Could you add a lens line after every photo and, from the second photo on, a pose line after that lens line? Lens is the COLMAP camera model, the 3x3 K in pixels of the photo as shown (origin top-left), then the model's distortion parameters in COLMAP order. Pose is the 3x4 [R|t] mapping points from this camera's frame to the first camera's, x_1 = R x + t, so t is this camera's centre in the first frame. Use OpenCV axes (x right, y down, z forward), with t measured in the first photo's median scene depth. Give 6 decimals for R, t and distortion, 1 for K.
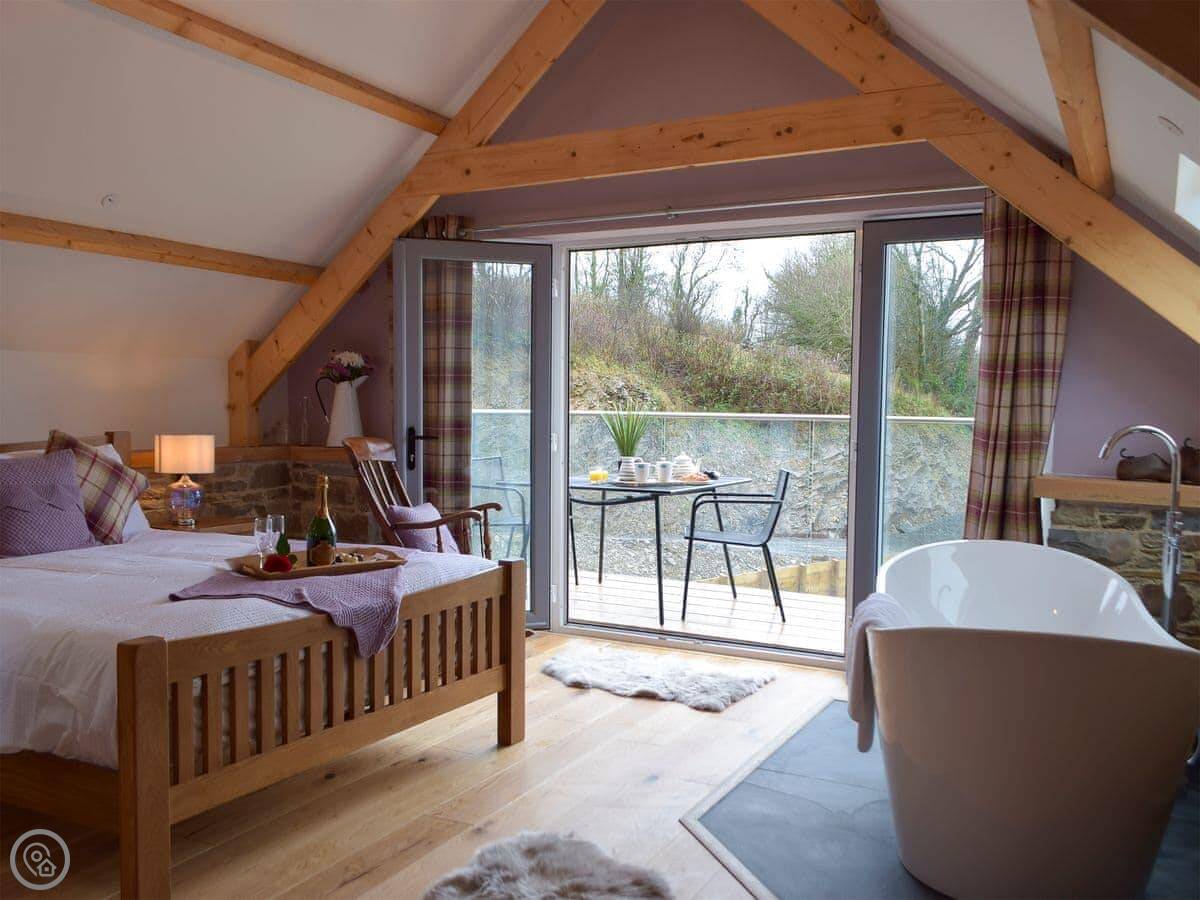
lens RADIAL K [[1027.8, 0, 595.7], [0, 1027.8, 457.3], [0, 0, 1]] dist [0.007296, -0.038160]
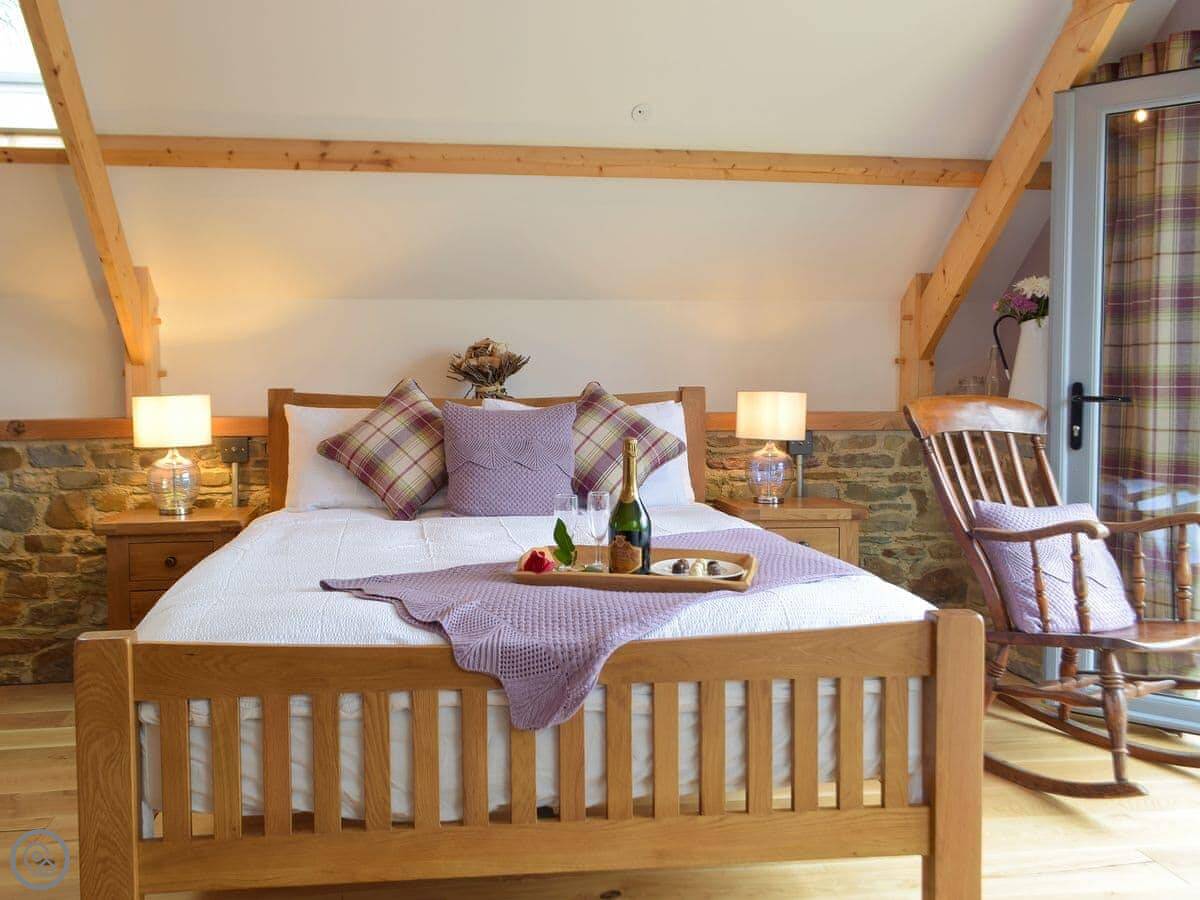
lens RADIAL K [[1027.8, 0, 601.6], [0, 1027.8, 444.0], [0, 0, 1]] dist [0.007296, -0.038160]
pose [[0.580292, 0.040269, -0.813413, 0.170546], [-0.035742, 0.999074, 0.023962, 0.004074], [0.813624, 0.015168, 0.581193, 0.392365]]
